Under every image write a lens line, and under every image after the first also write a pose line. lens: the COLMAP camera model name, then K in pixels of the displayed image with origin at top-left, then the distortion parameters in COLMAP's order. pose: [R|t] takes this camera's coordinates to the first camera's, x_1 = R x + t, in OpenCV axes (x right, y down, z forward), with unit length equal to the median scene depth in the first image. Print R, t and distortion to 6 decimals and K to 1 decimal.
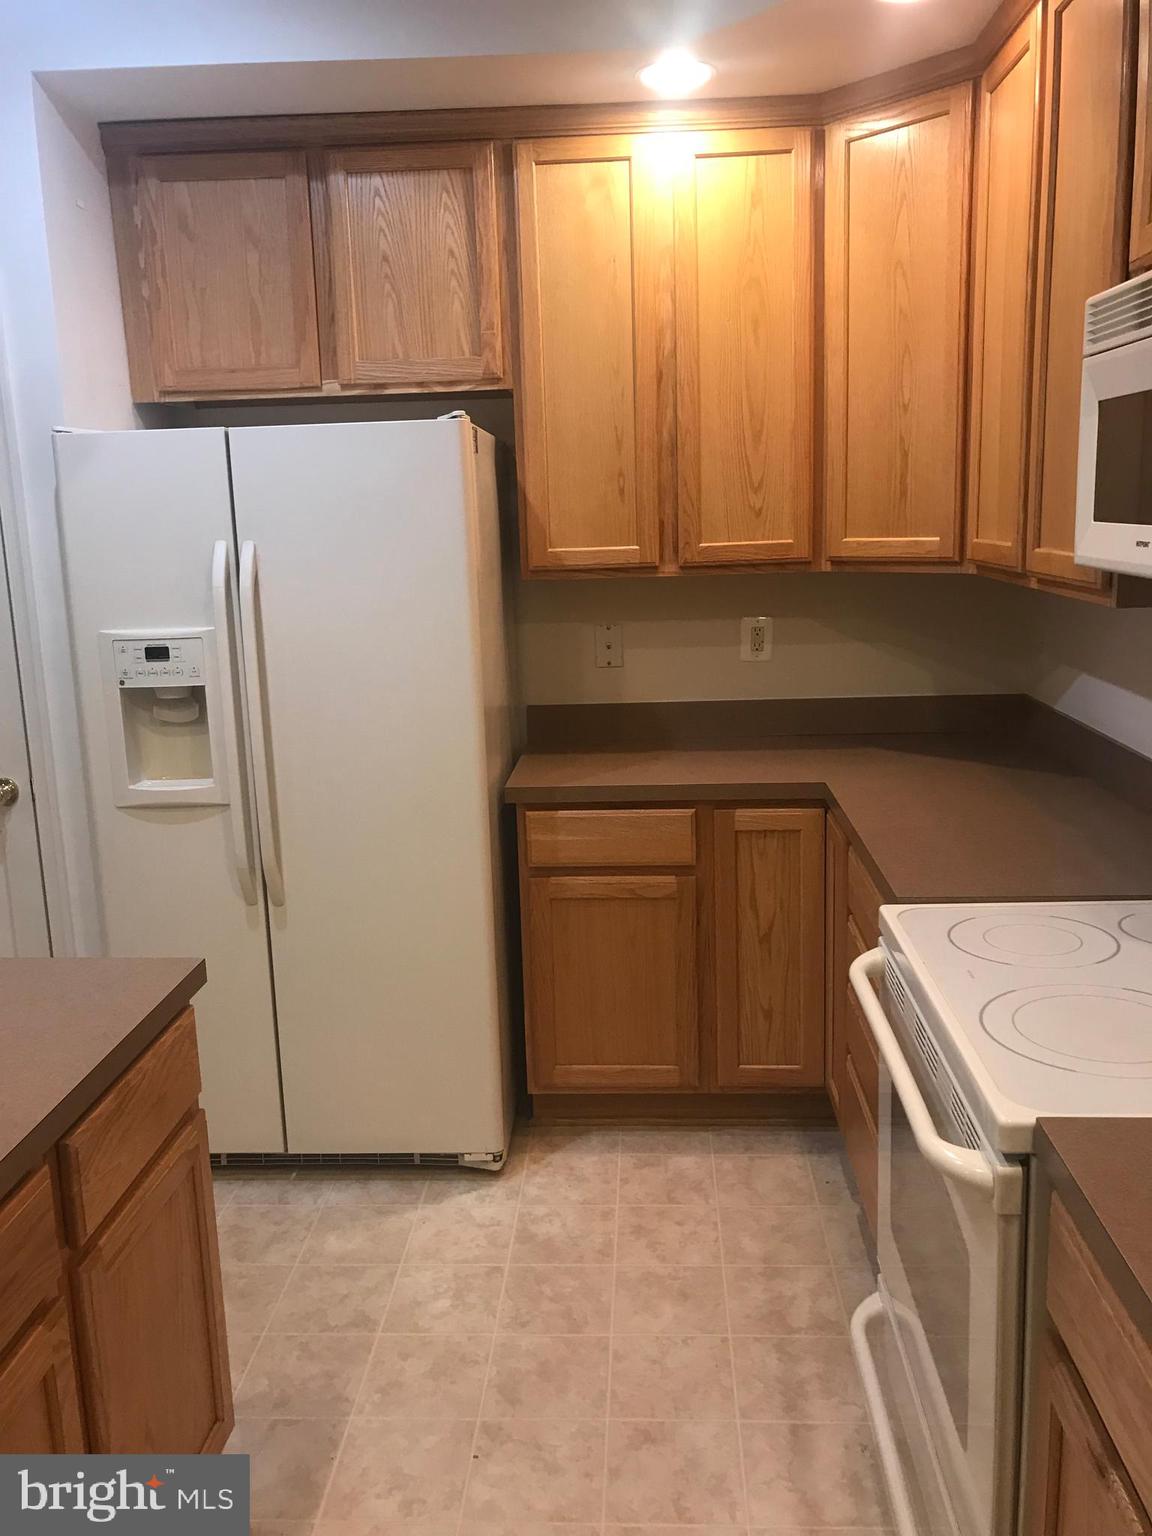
lens RADIAL K [[1271.4, 0, 583.0], [0, 1271.4, 762.6], [0, 0, 1]] dist [0.109414, -0.237638]
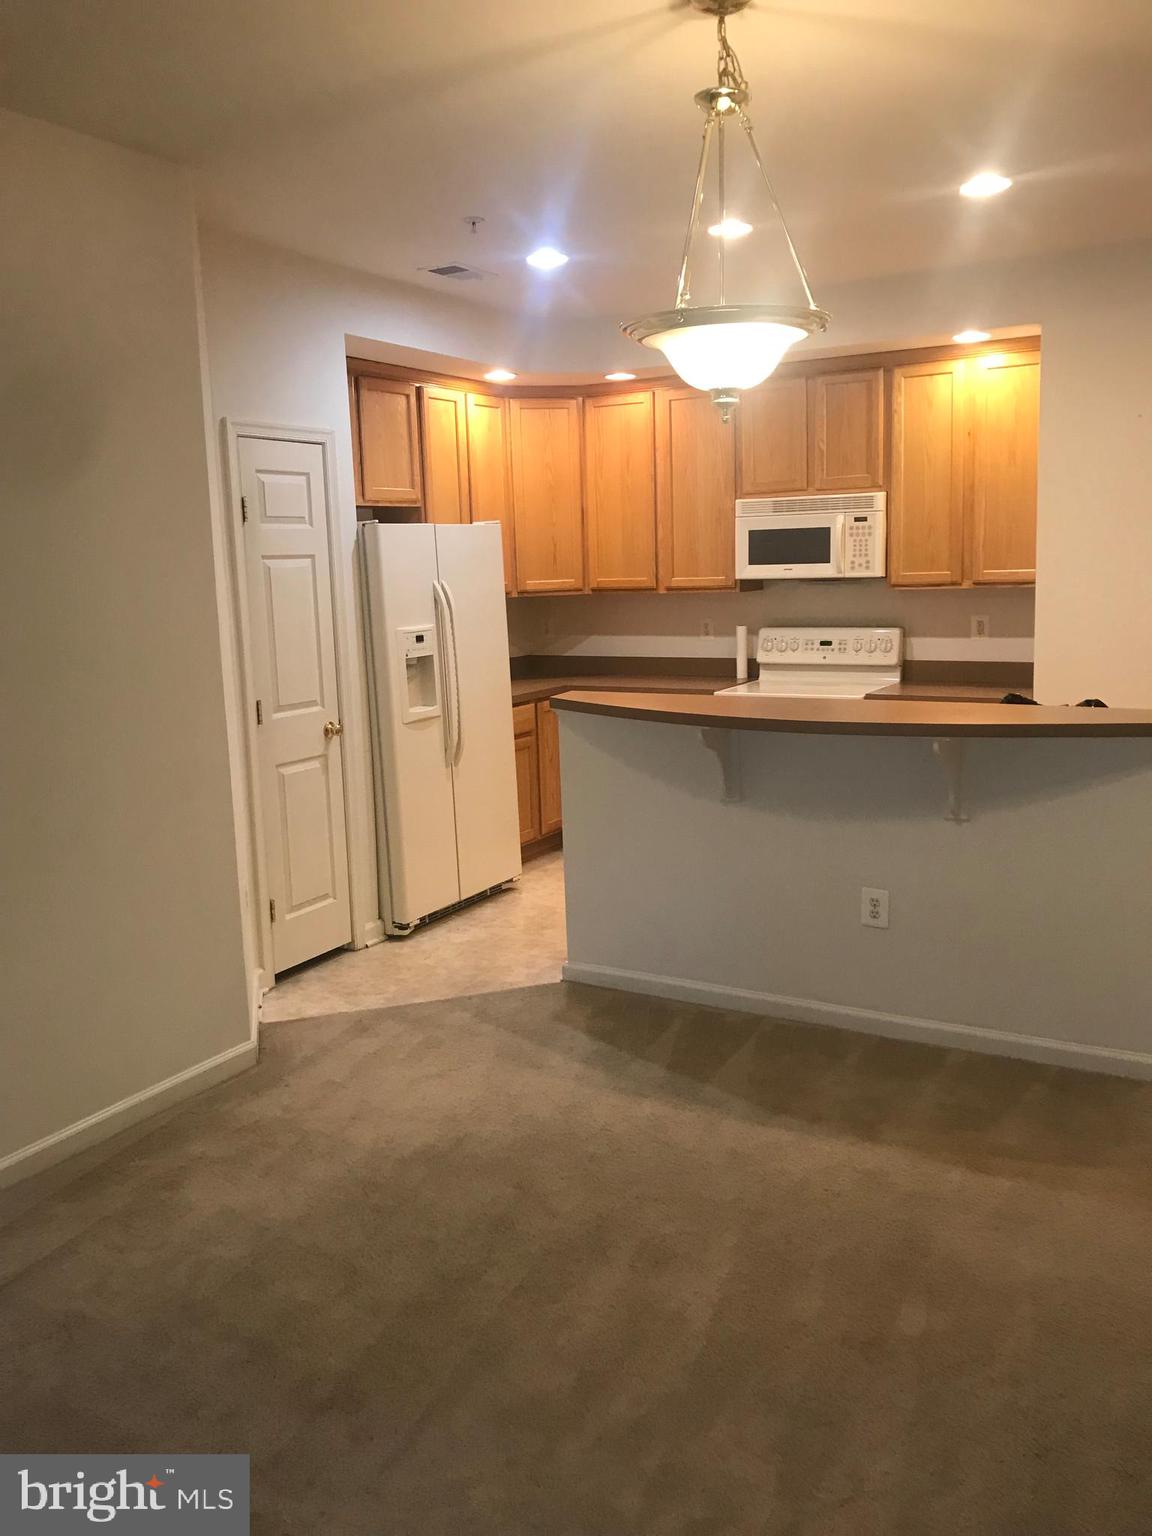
lens RADIAL K [[1271.4, 0, 583.0], [0, 1271.4, 762.6], [0, 0, 1]] dist [0.109414, -0.237638]
pose [[0.444578, -0.130002, 0.886256, -1.818287], [0.195000, 0.979729, 0.045895, 0.053183], [-0.874257, 0.152416, 0.460916, -0.060851]]
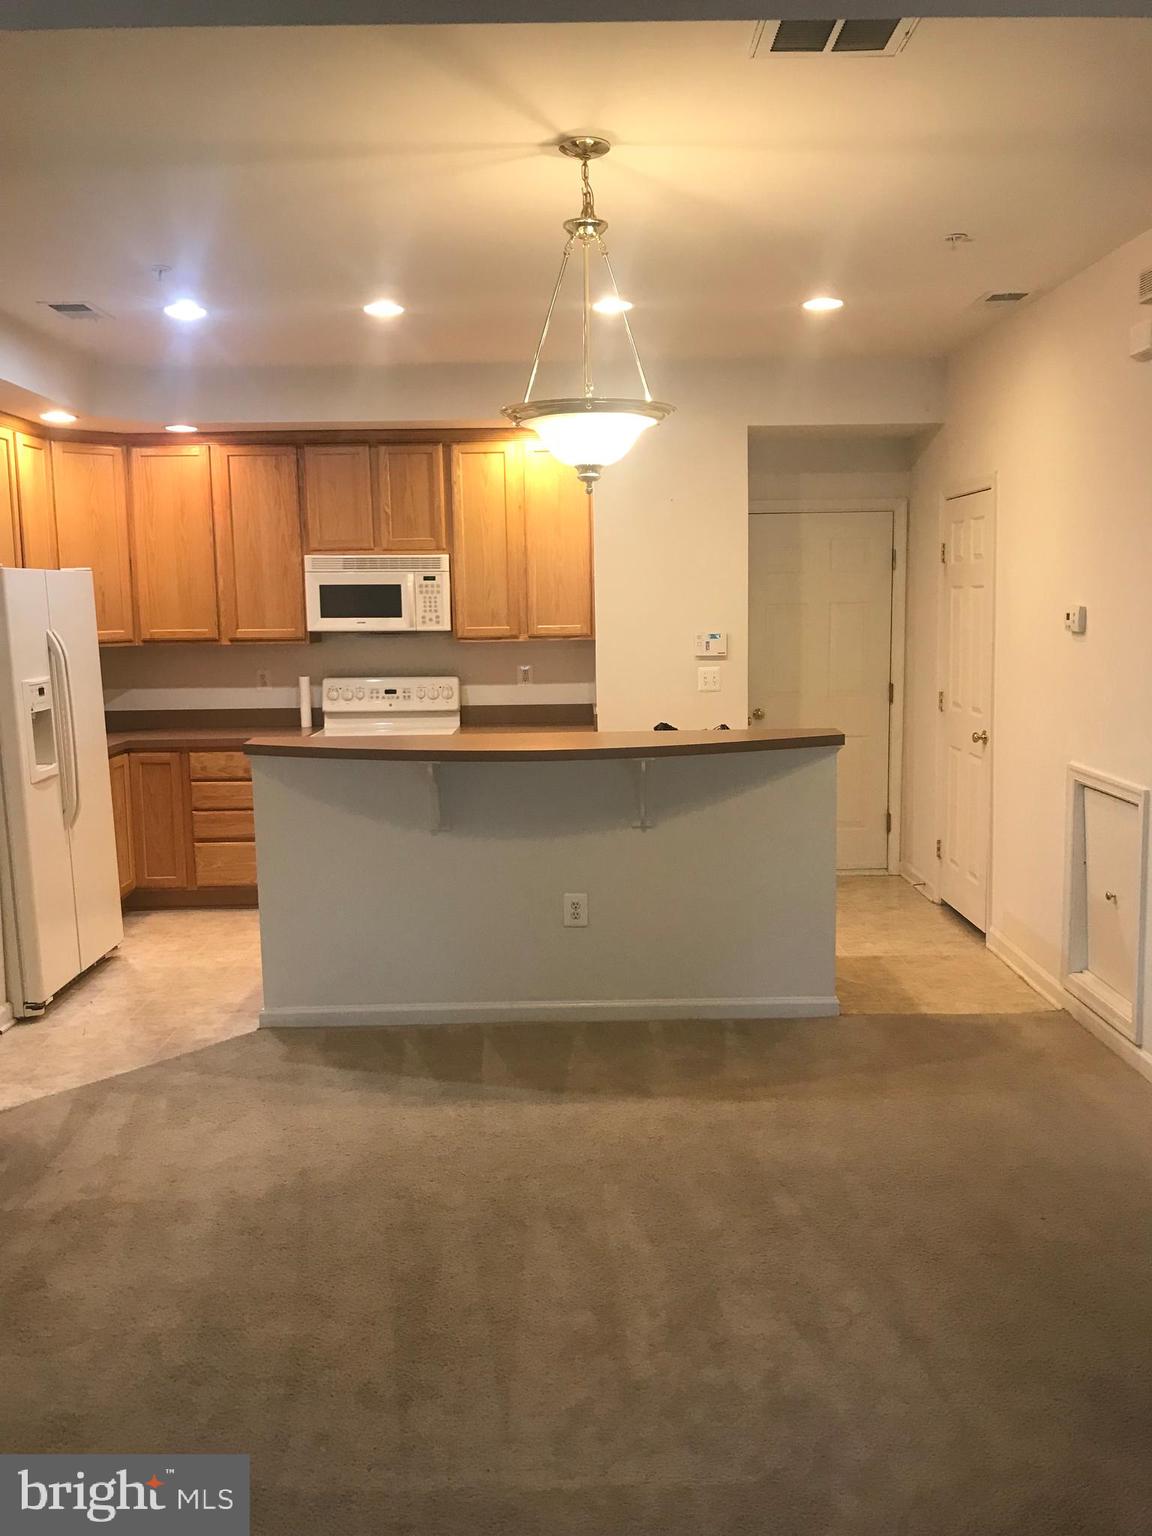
lens RADIAL K [[1285.6, 0, 590.1], [0, 1285.6, 748.8], [0, 0, 1]] dist [0.091318, -0.115961]
pose [[-0.084056, -0.084867, 0.992840, -2.059715], [0.215140, 0.971321, 0.101242, -0.024453], [-0.972959, 0.222110, -0.063387, 0.369558]]
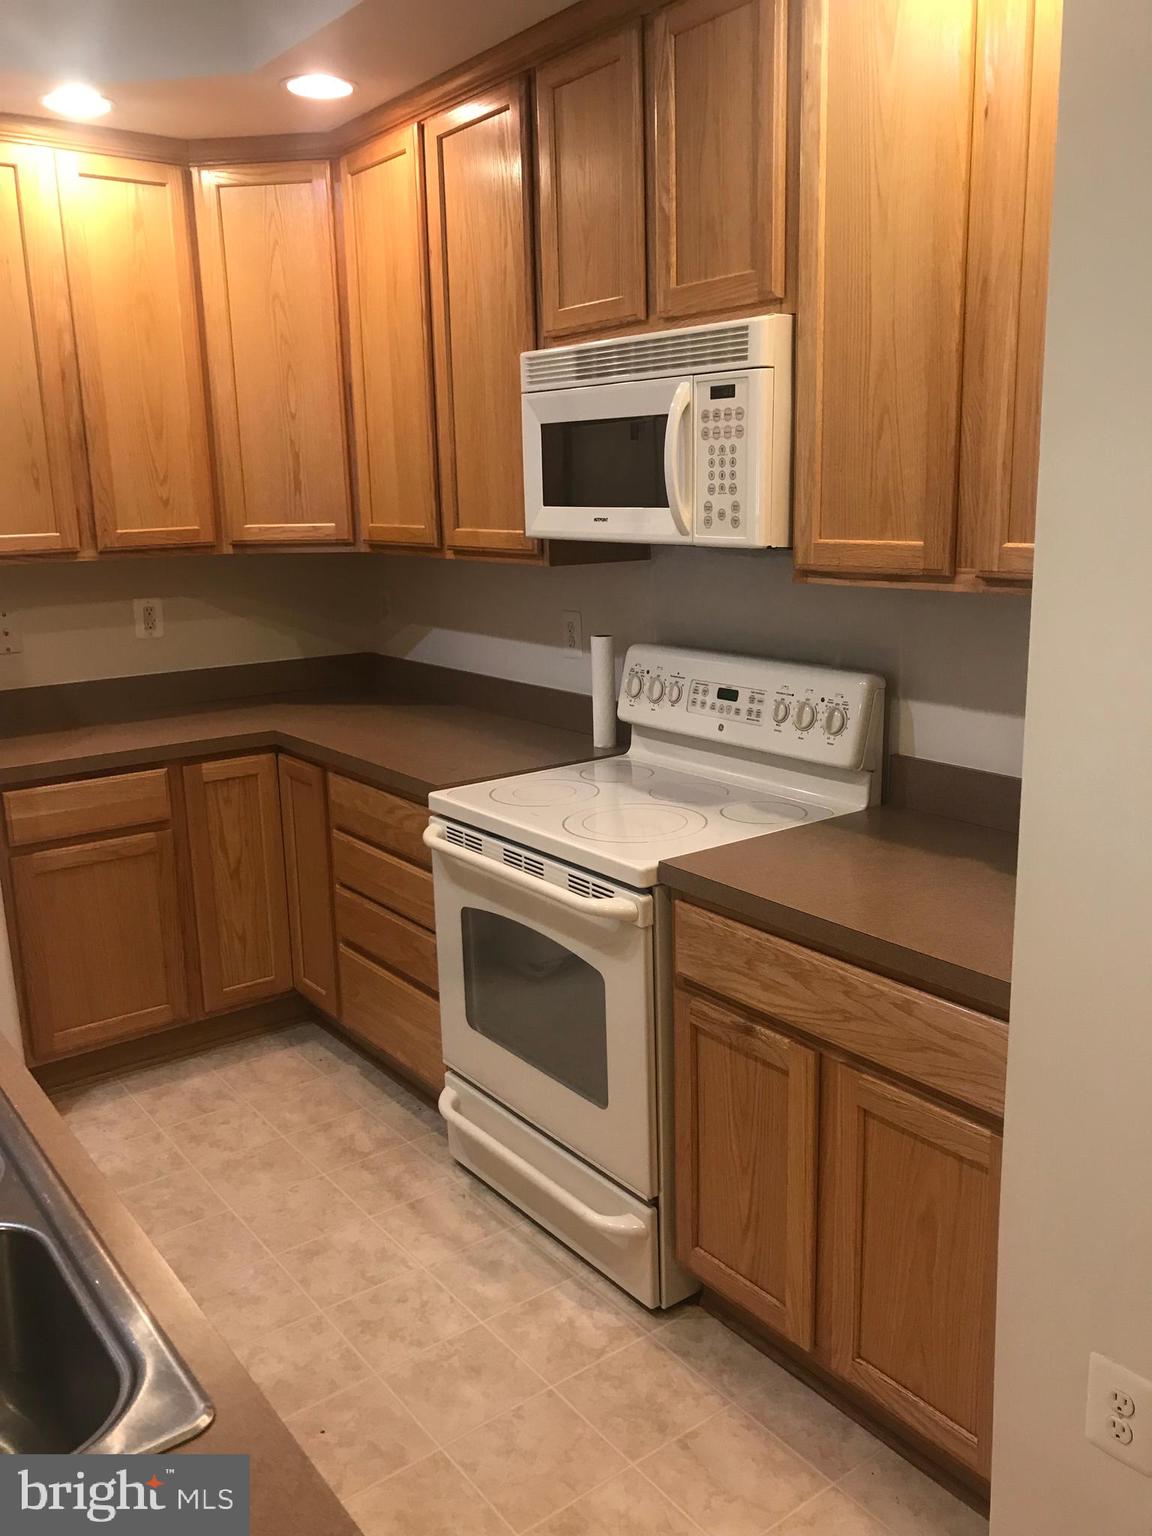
lens RADIAL K [[1290.2, 0, 576.0], [0, 1290.2, 768.0], [0, 0, 1]] dist [0.092988, -0.116407]
pose [[0.769763, -0.130567, 0.624834, -0.346639], [0.129409, 0.990451, 0.047542, 0.028610], [-0.625075, 0.044263, 0.779309, -0.109887]]
